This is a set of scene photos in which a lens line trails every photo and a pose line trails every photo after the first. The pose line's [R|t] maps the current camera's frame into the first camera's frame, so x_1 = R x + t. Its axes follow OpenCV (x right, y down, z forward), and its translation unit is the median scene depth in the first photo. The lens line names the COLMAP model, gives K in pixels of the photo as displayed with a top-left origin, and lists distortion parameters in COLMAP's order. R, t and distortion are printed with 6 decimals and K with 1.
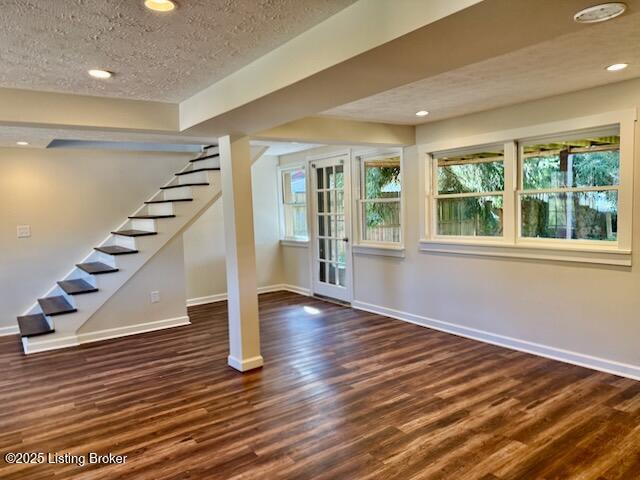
lens RADIAL K [[452.1, 0, 327.6], [0, 452.1, 242.3], [0, 0, 1]] dist [0.026698, -0.003671]
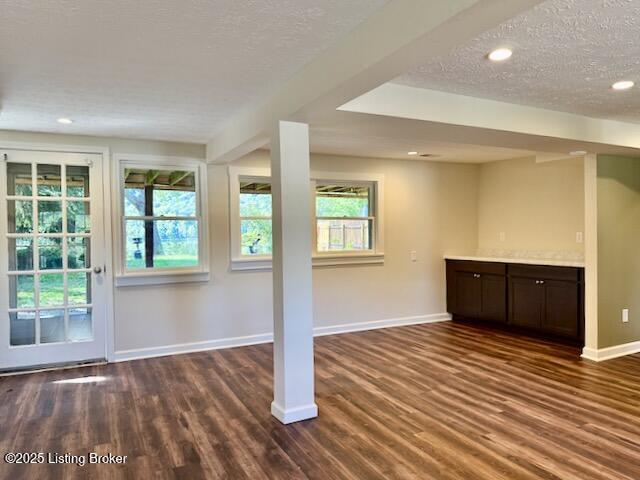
lens RADIAL K [[452.1, 0, 327.6], [0, 452.1, 242.3], [0, 0, 1]] dist [0.026698, -0.003671]
pose [[0.182928, 0.008596, 0.983089, -1.116259], [0.086067, 0.995983, -0.024724, -0.001295], [-0.979352, 0.089134, 0.181453, 0.916853]]
